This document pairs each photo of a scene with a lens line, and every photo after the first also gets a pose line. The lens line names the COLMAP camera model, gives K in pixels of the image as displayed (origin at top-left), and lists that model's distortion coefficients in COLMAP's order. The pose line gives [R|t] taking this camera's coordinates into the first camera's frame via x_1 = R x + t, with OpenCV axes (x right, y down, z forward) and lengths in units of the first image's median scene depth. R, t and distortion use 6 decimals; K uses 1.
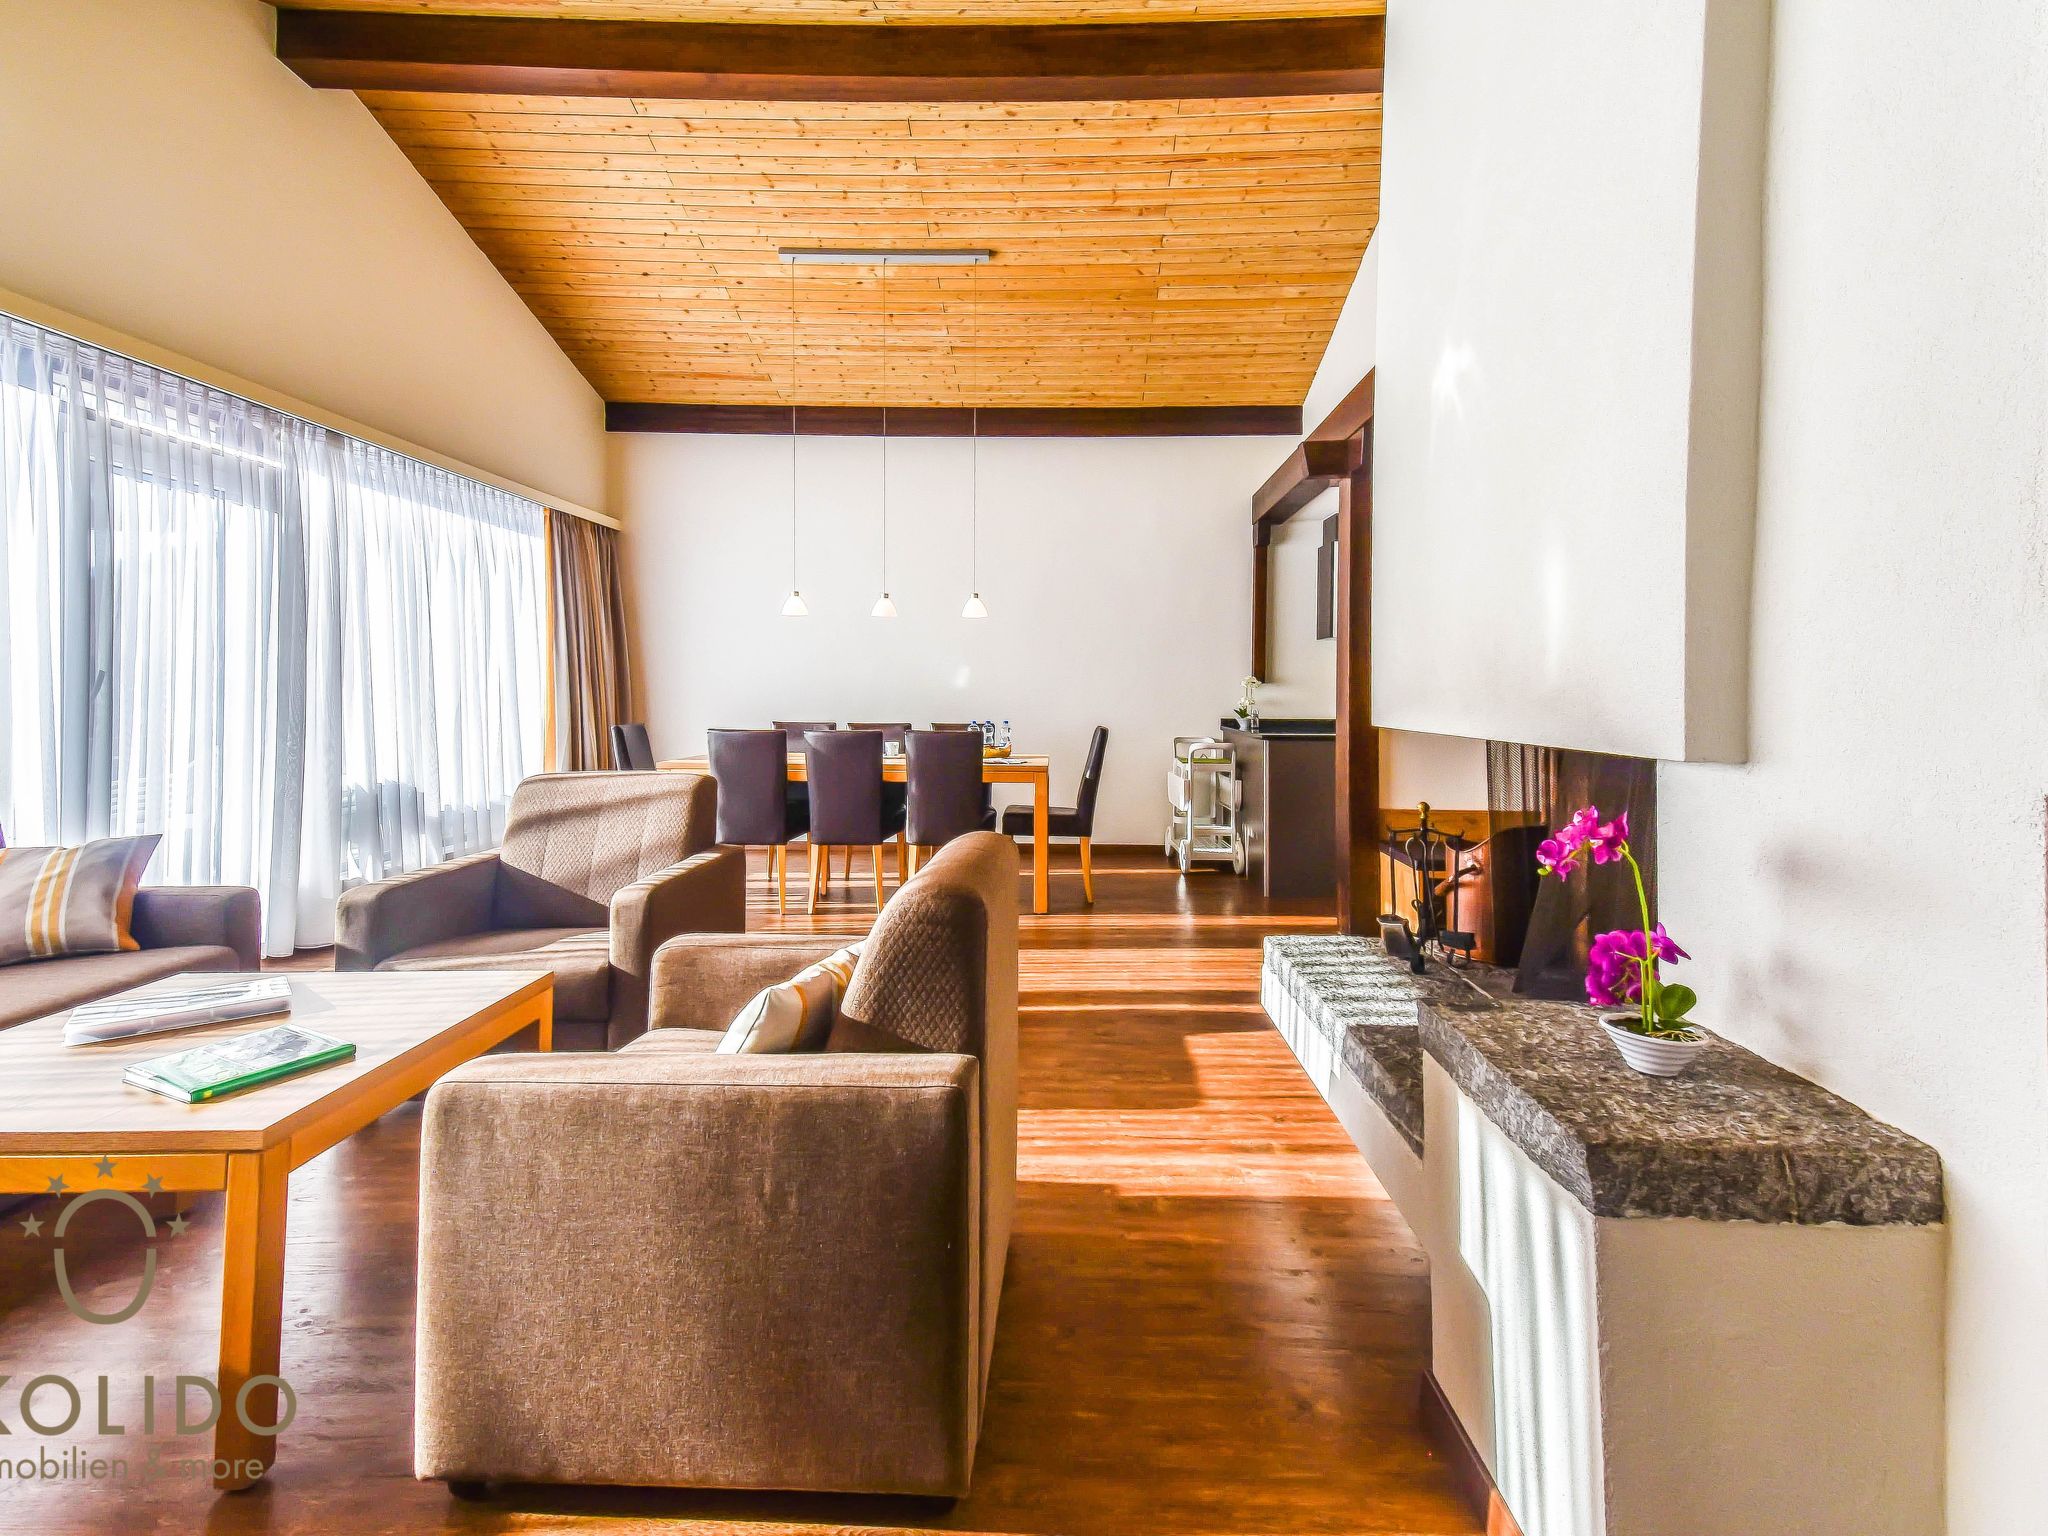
lens RADIAL K [[1005.3, 0, 1025.6], [0, 1005.3, 756.1], [0, 0, 1]] dist [0.073514, -0.000096]
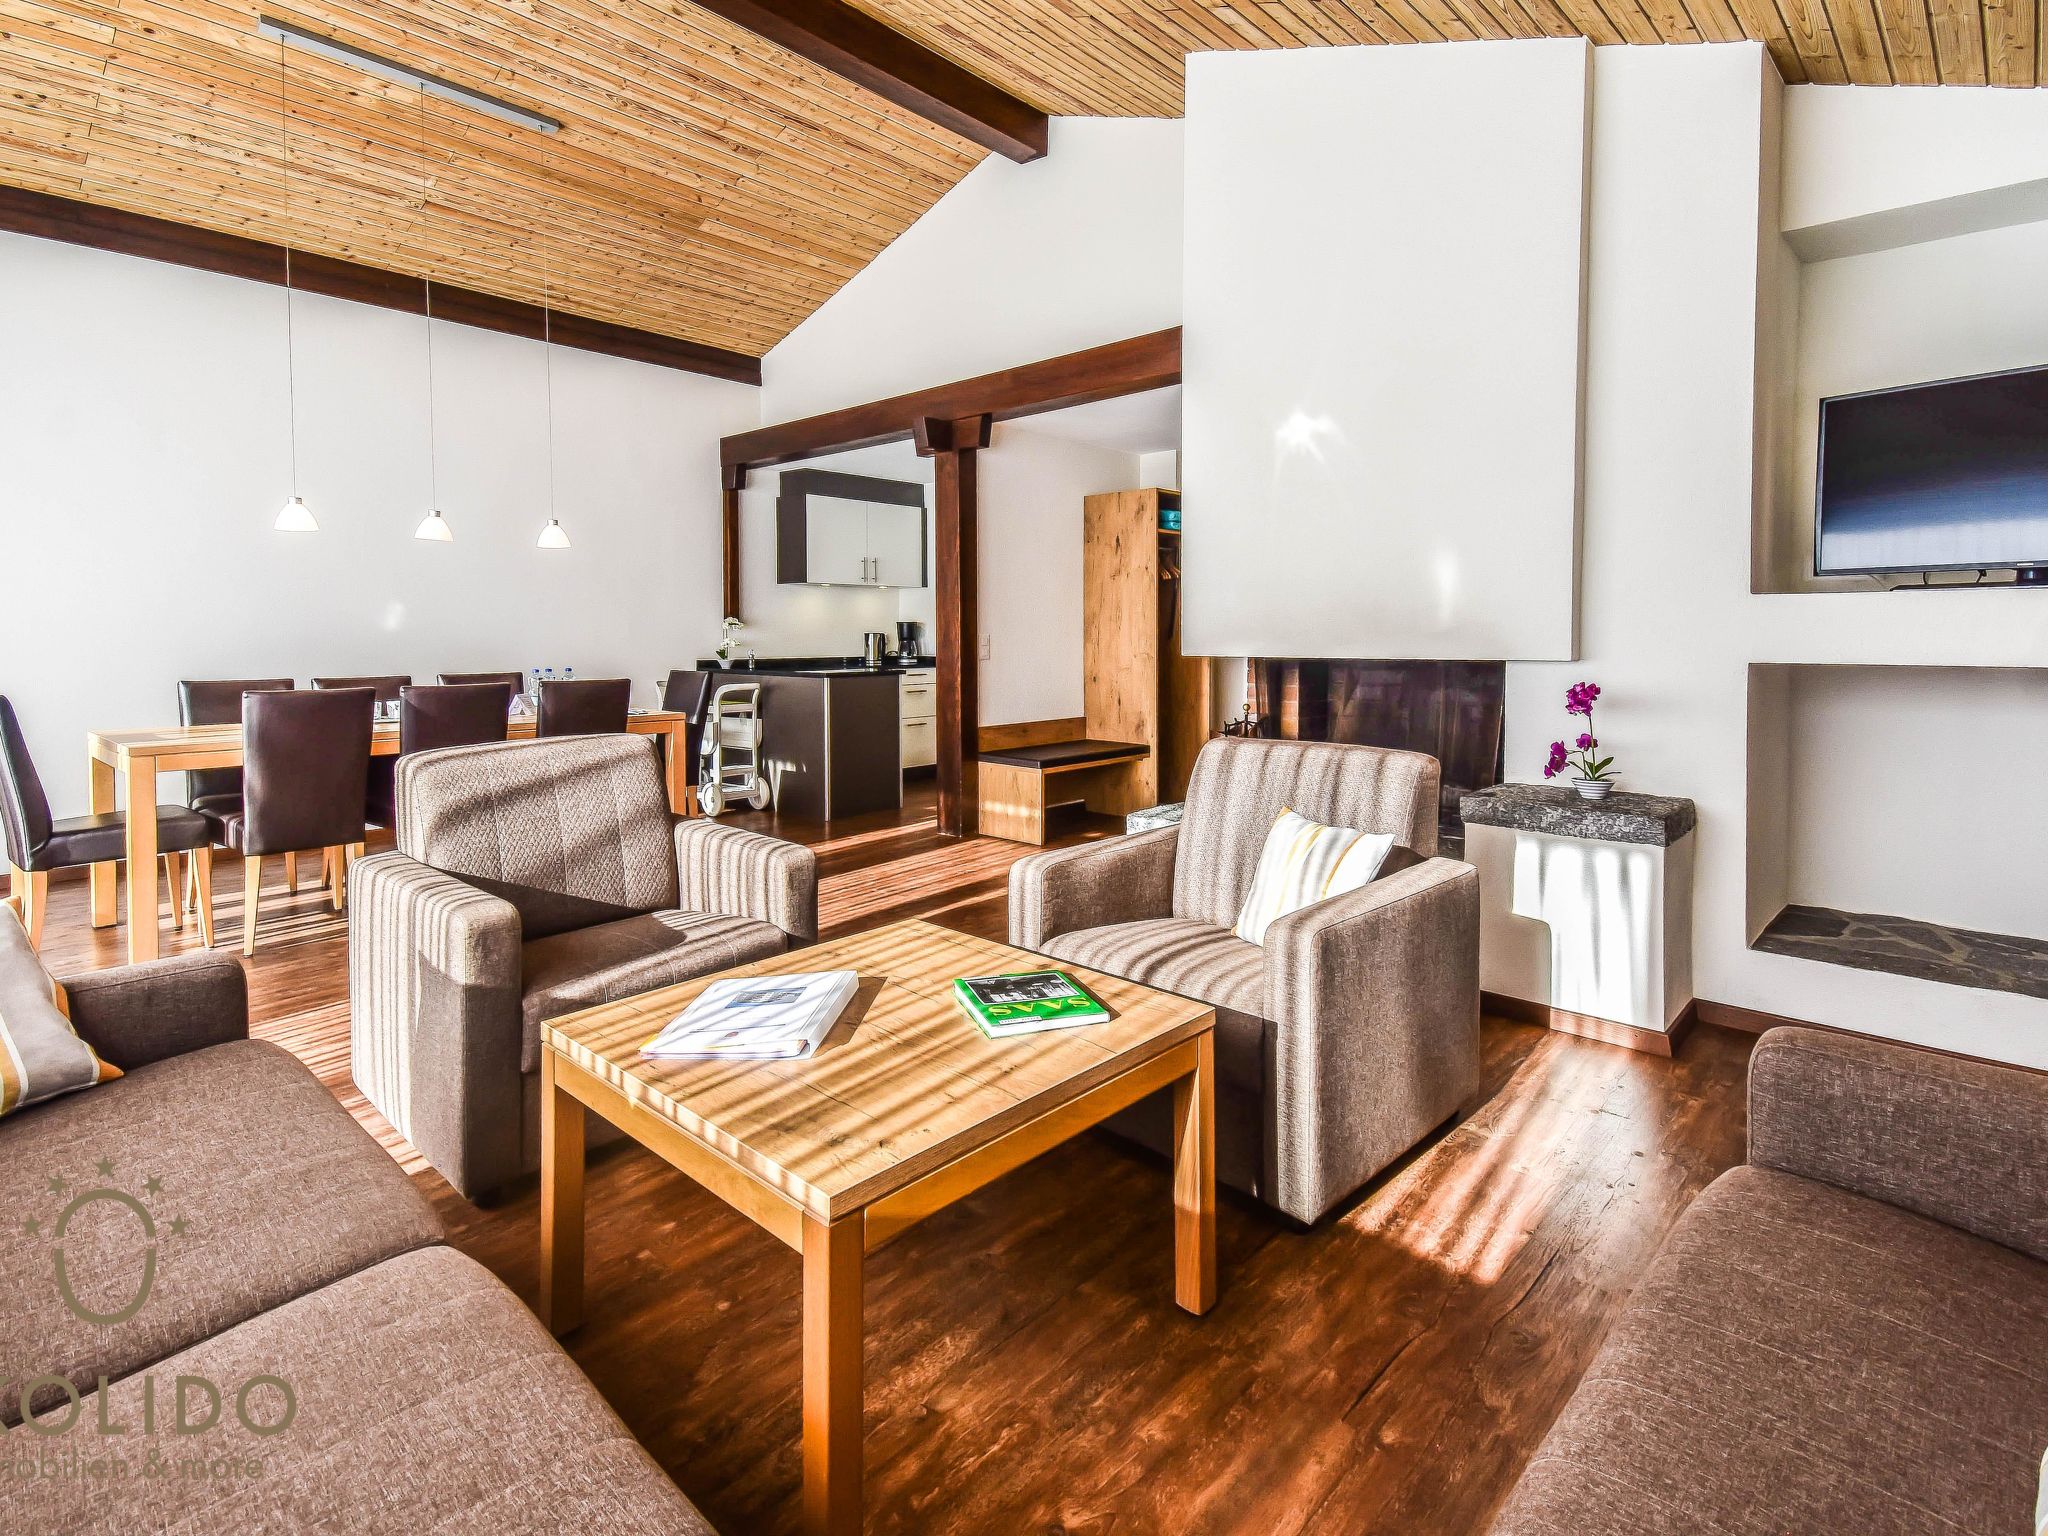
lens RADIAL K [[1043.1, 0, 1024.5], [0, 1043.1, 740.4], [0, 0, 1]] dist [0.078268, -0.046574]
pose [[0.646681, -0.087710, 0.757701, -0.505503], [0.059352, 0.996141, 0.064656, -0.009163], [-0.760448, 0.003160, 0.649391, 0.112434]]
